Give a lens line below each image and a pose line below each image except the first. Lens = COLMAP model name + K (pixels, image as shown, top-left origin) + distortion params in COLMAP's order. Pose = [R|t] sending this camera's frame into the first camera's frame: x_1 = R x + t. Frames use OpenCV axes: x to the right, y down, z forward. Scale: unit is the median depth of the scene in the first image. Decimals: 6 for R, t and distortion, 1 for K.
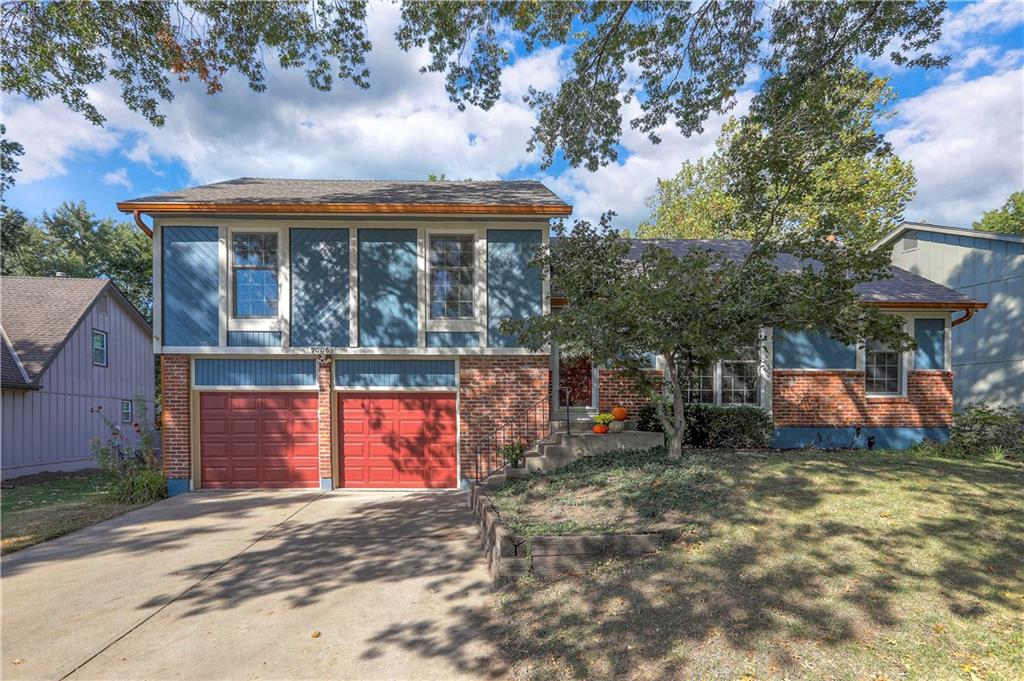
lens RADIAL K [[471.1, 0, 512.0], [0, 471.1, 345.0], [0, 0, 1]] dist [-0.009566, 0.003187]
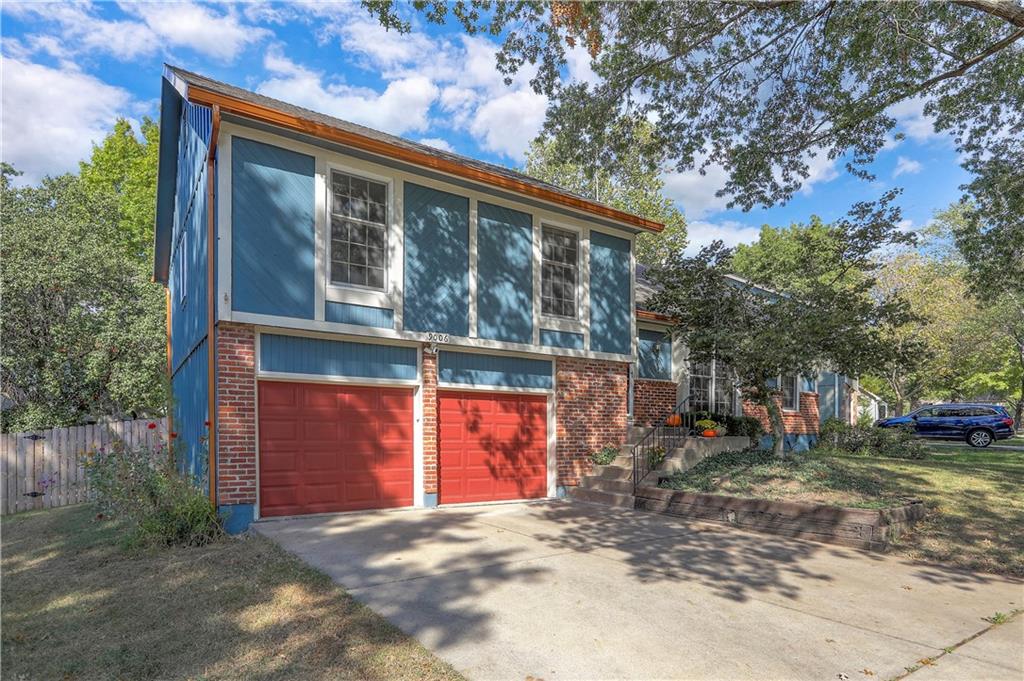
lens RADIAL K [[557.1, 0, 510.6], [0, 557.1, 337.0], [0, 0, 1]] dist [0.003483, 0.001700]
pose [[0.843439, 0.096389, 0.528507, -0.797494], [-0.093323, 0.995104, -0.032554, 0.029834], [-0.529057, -0.021865, 0.848305, 0.102747]]
